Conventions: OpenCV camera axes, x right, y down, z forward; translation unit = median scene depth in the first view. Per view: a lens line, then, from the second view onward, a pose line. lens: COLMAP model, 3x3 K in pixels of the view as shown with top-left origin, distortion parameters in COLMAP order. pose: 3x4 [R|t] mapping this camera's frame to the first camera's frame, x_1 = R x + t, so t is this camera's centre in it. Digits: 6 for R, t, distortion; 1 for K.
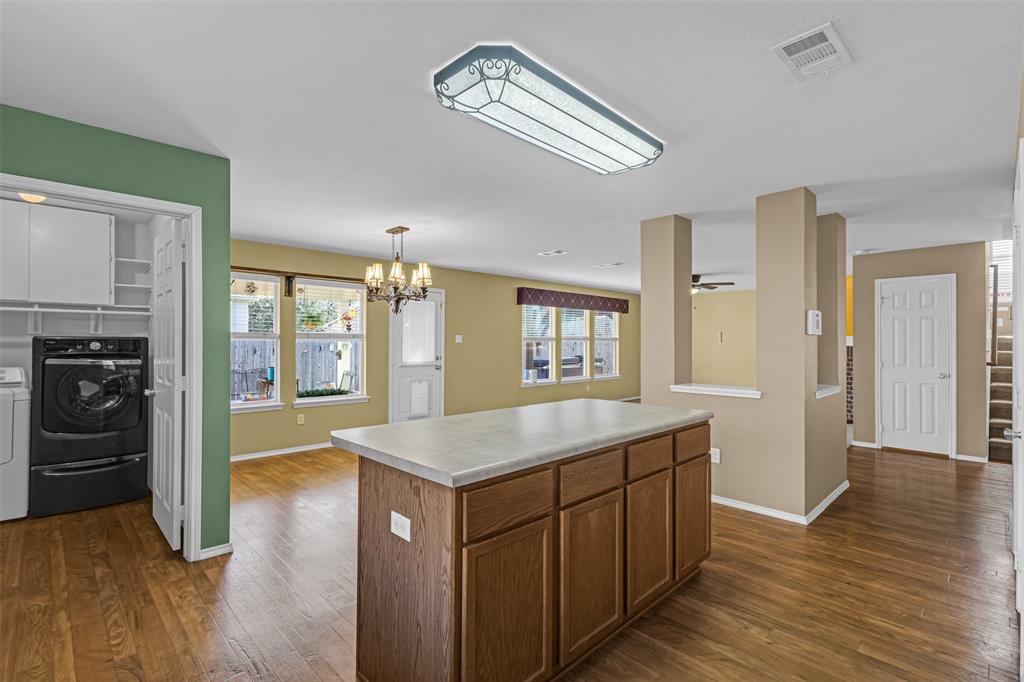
lens RADIAL K [[472.7, 0, 500.1], [0, 472.7, 343.6], [0, 0, 1]] dist [0.002160, 0.000000]
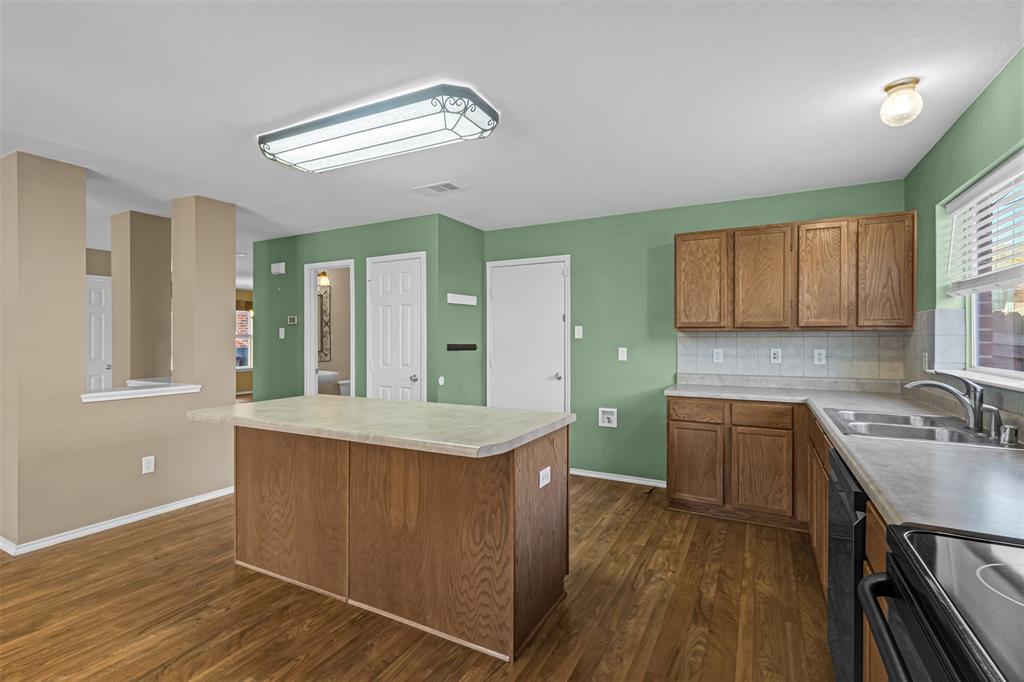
lens RADIAL K [[472.7, 0, 508.6], [0, 472.7, 339.9], [0, 0, 1]] dist [0.002160, 0.000000]
pose [[-0.307669, -0.008071, 0.951459, -1.547659], [0.002032, 0.999956, 0.009140, -0.013334], [-0.951491, 0.004746, -0.307639, 1.606260]]
